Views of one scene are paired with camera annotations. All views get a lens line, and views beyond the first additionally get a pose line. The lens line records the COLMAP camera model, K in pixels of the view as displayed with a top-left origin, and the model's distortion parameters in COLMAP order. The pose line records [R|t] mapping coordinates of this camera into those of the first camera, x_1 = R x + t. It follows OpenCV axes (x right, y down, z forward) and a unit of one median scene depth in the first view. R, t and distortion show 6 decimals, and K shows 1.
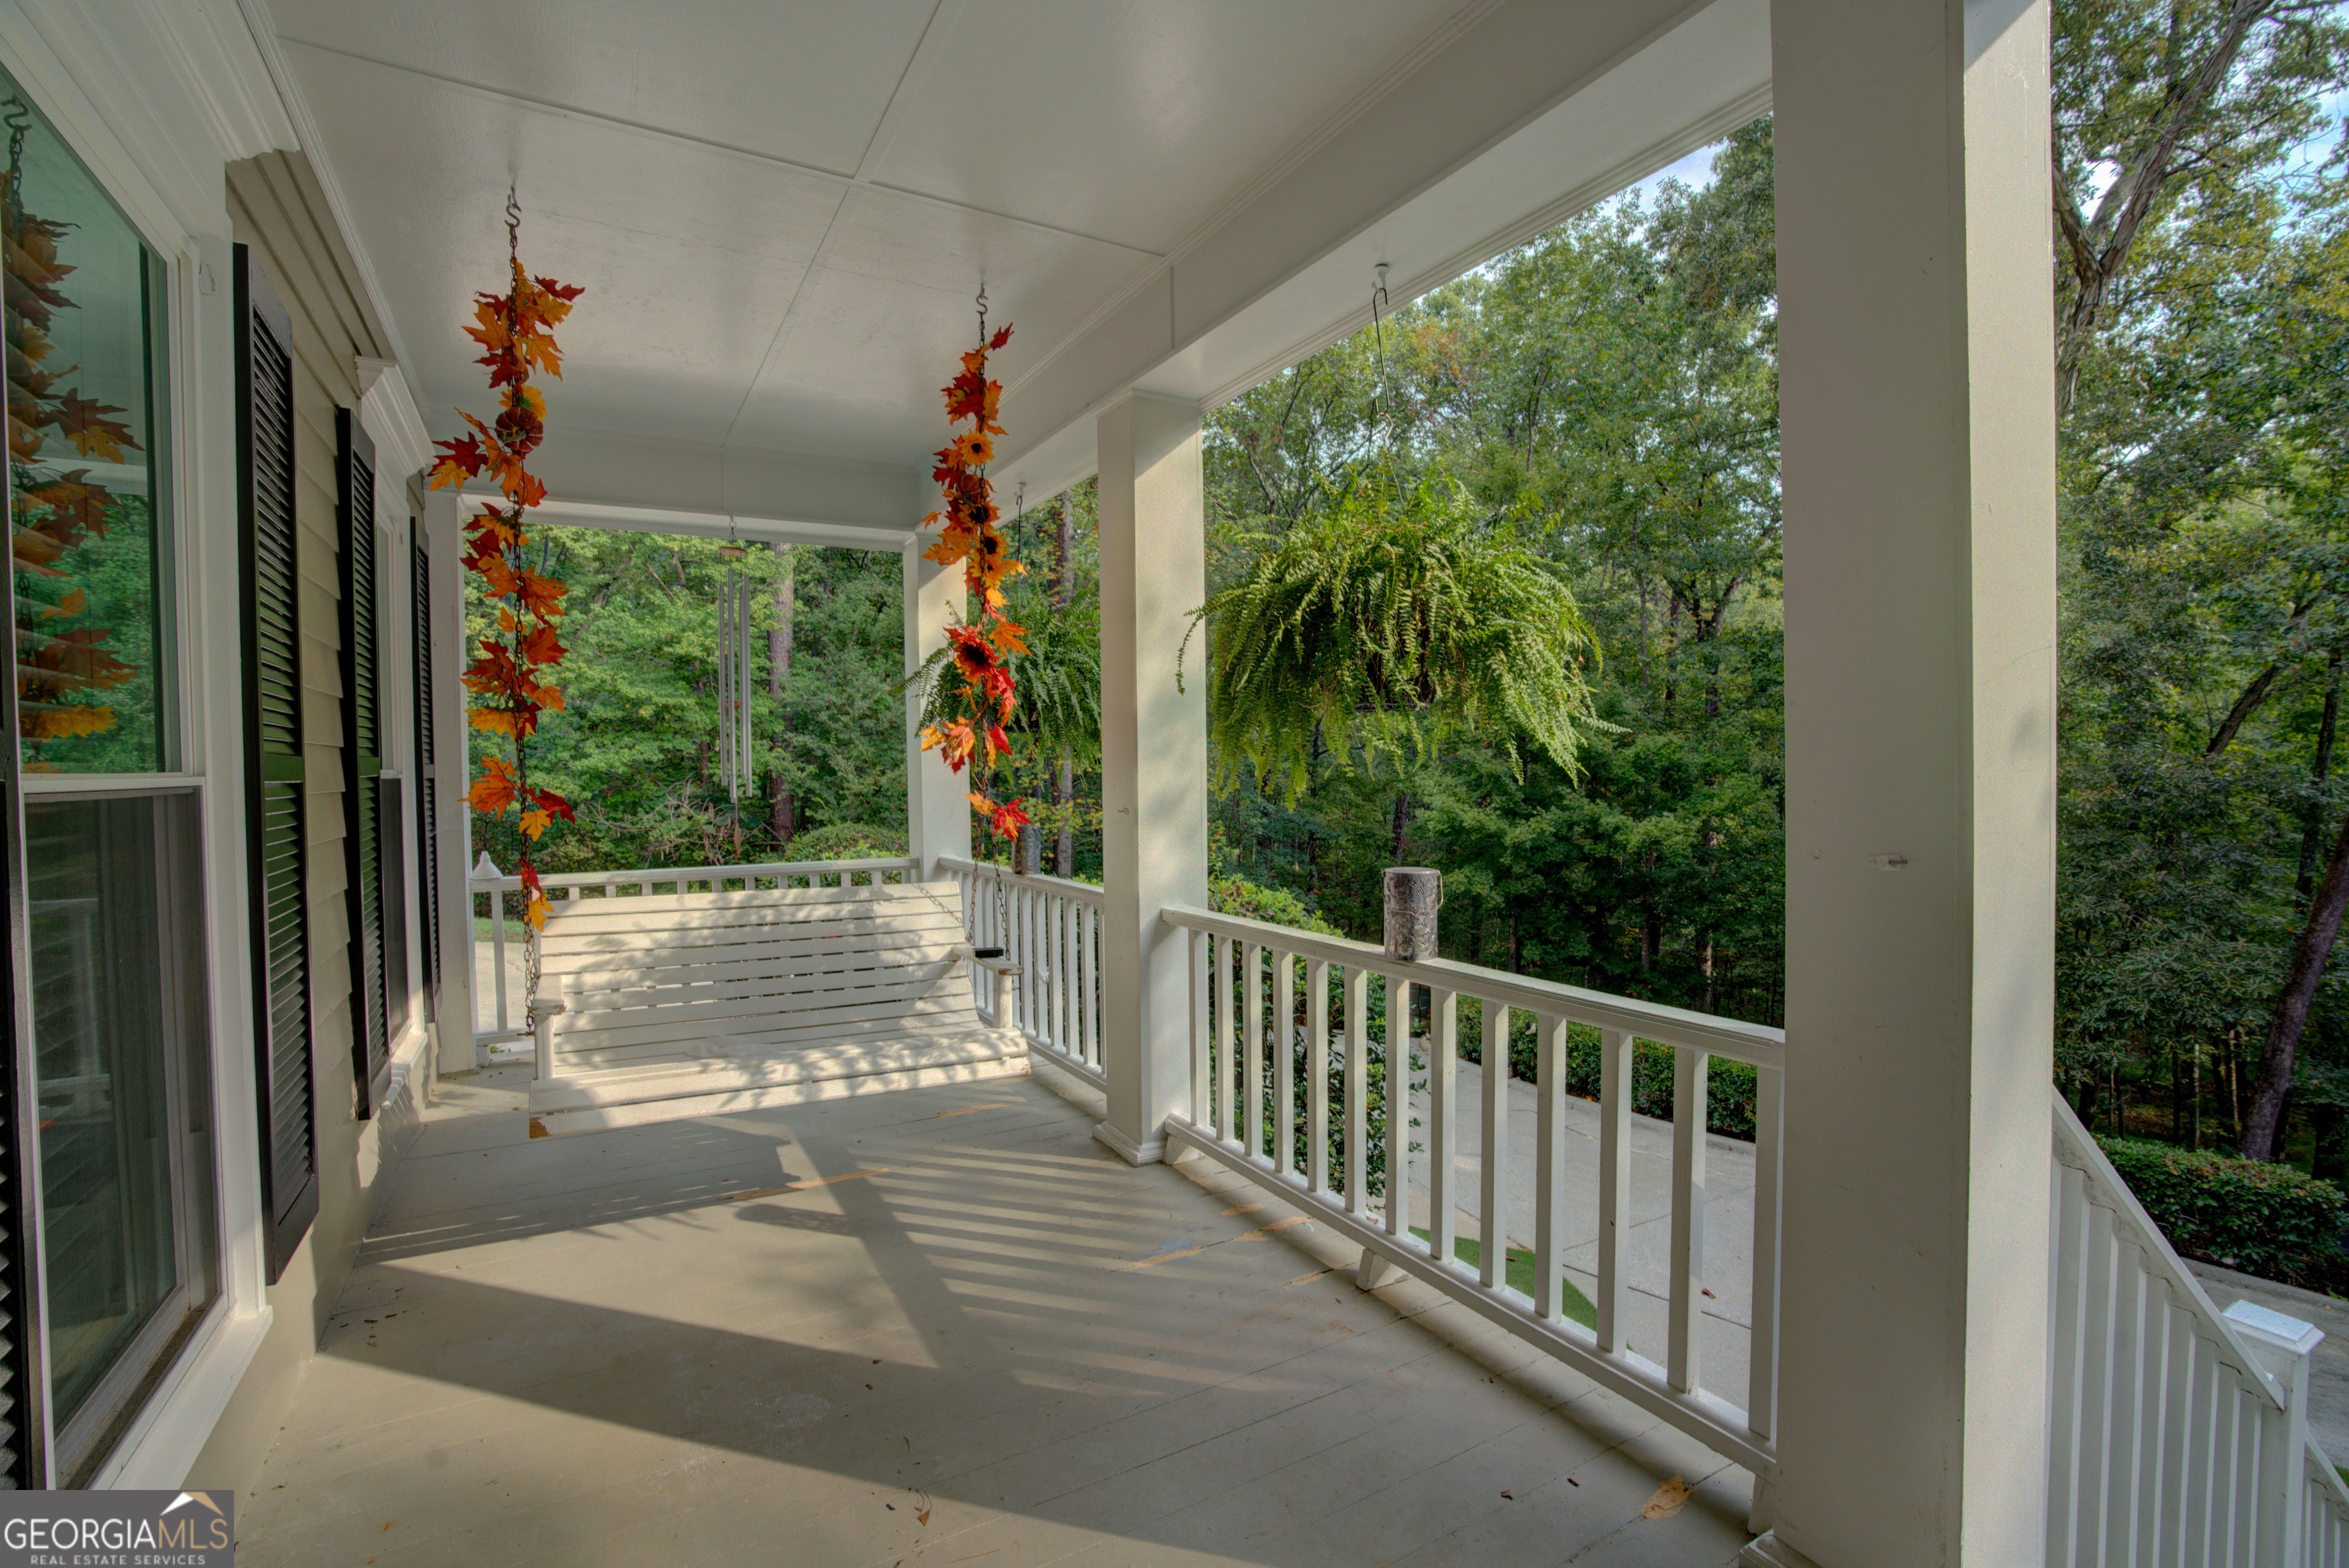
lens RADIAL K [[1065.6, 0, 1173.1], [0, 1065.6, 783.5], [0, 0, 1]] dist [-0.020199, -0.000160]
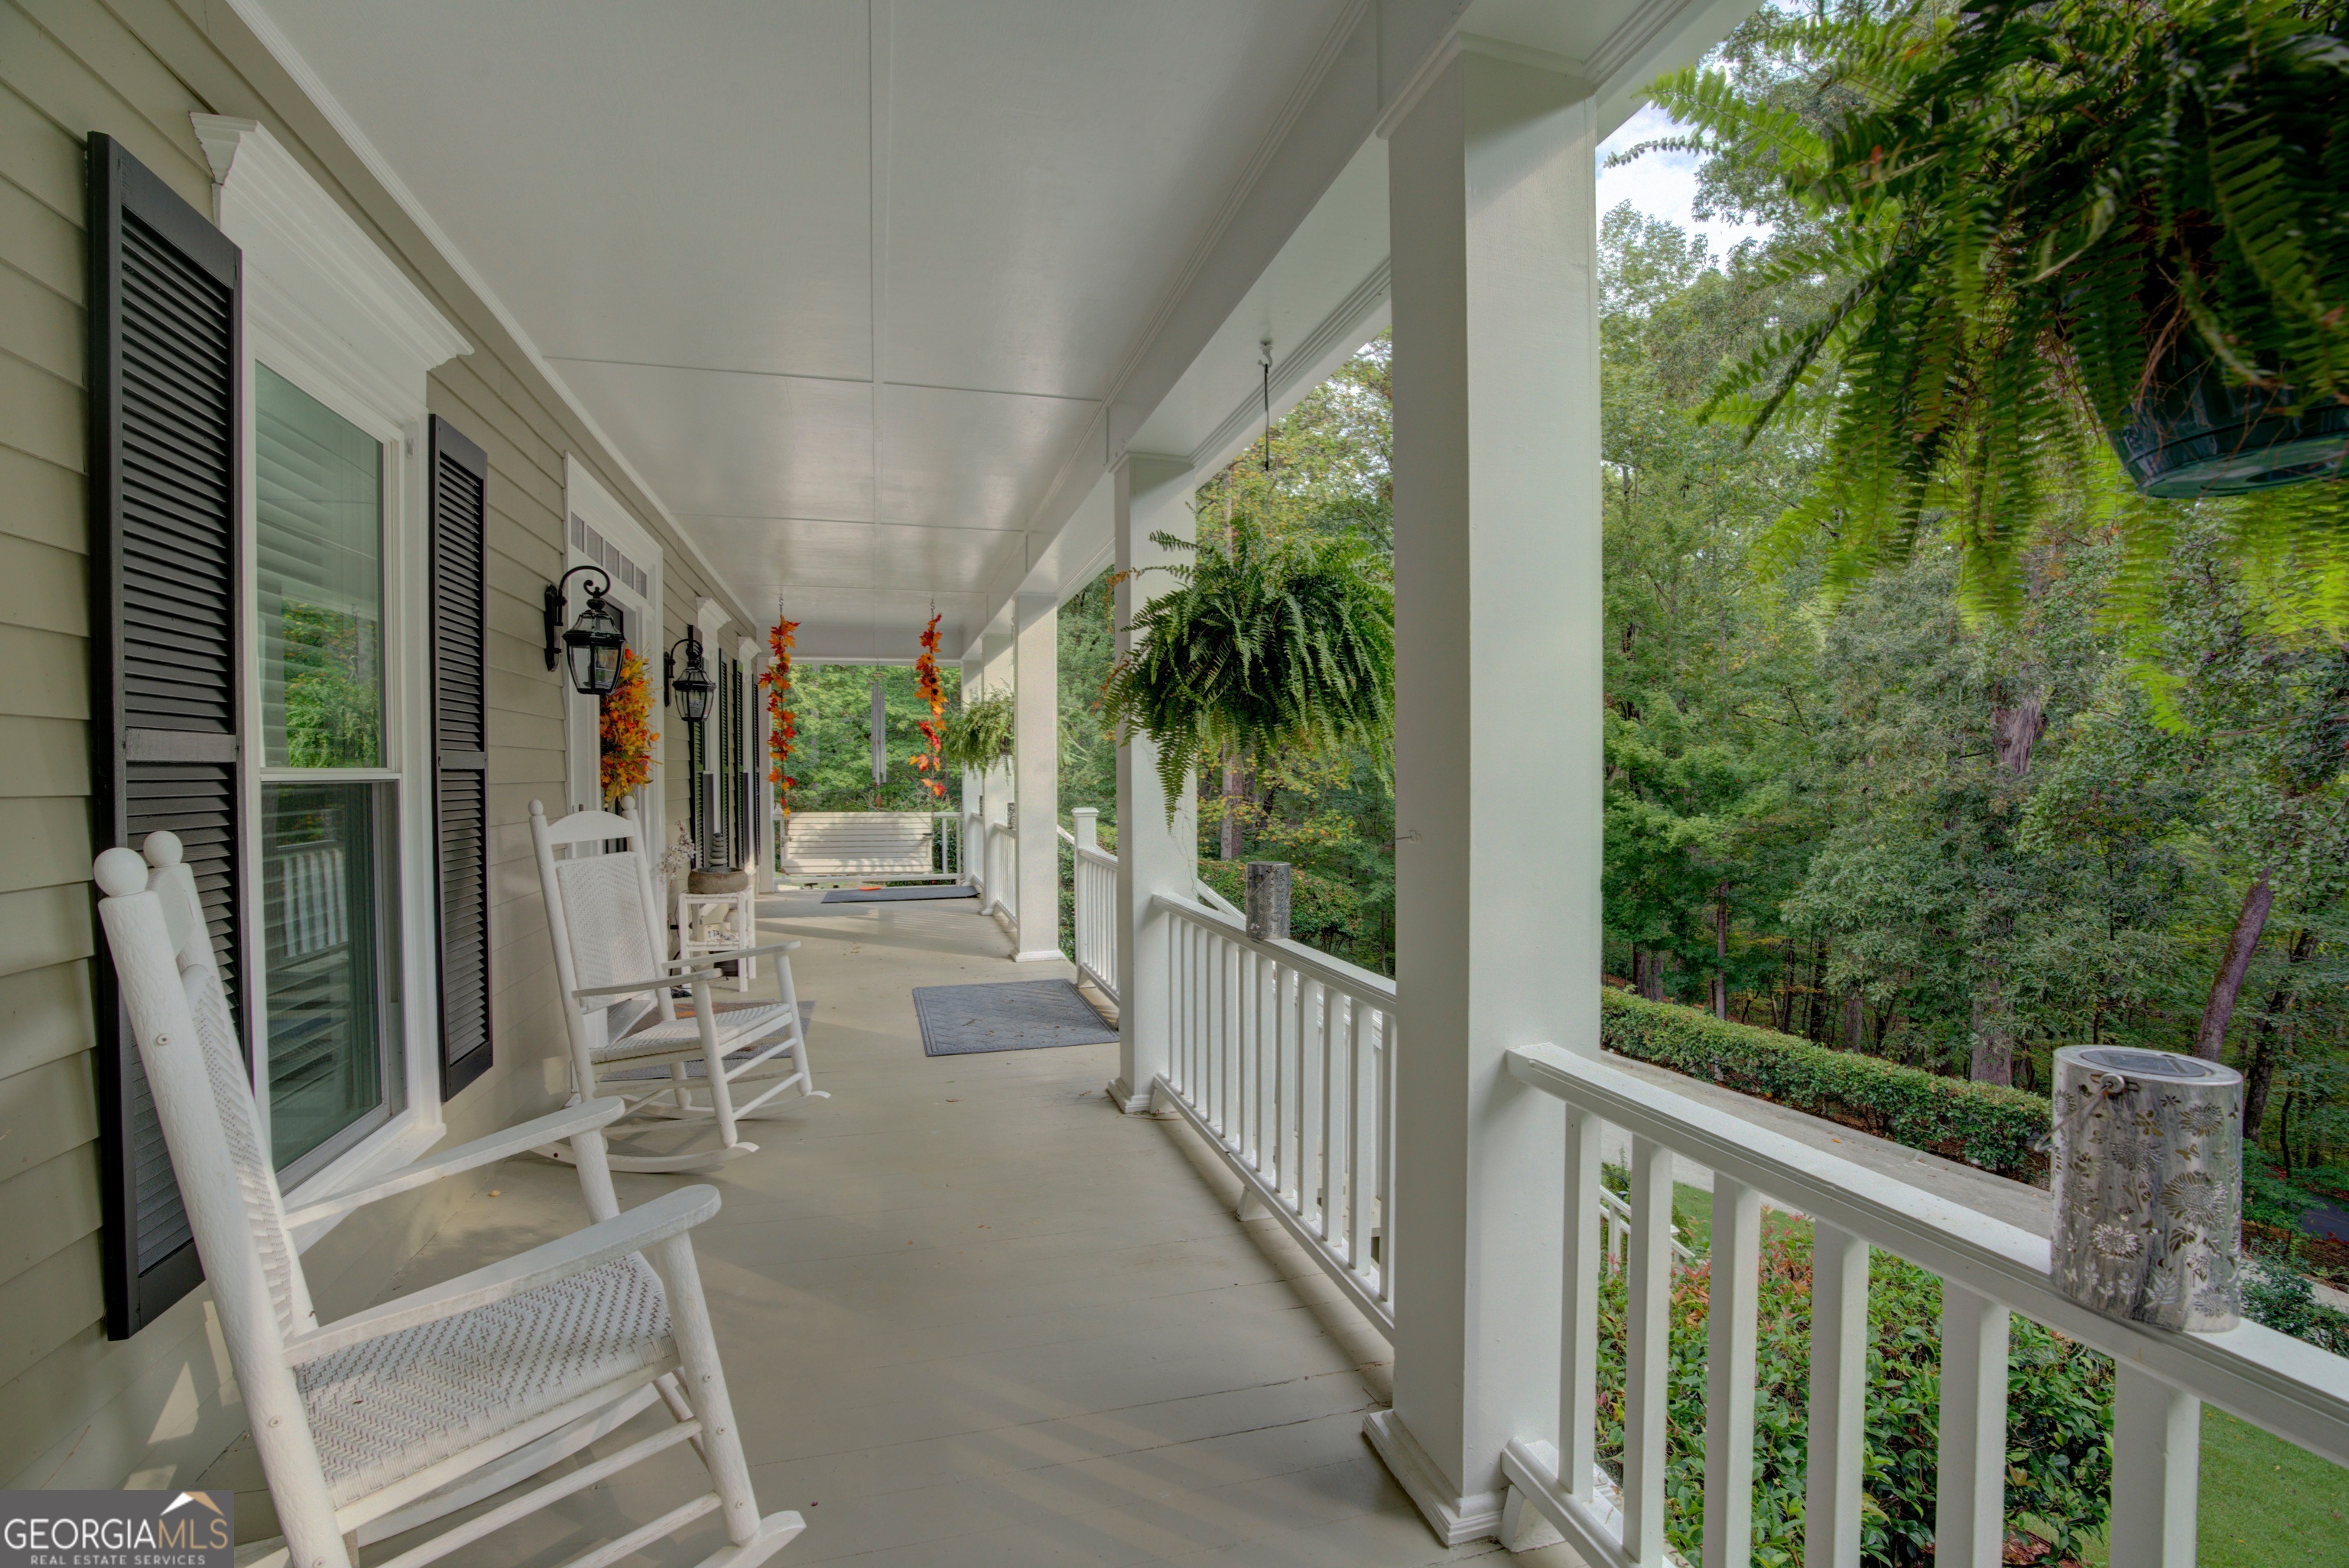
lens RADIAL K [[1065.6, 0, 1175.3], [0, 1065.6, 791.1], [0, 0, 1]] dist [-0.020199, -0.000160]
pose [[0.971159, 0.014605, -0.237985, 0.251606], [-0.013237, 0.999885, 0.007345, 0.002285], [0.238065, -0.003983, 0.971241, -0.356188]]
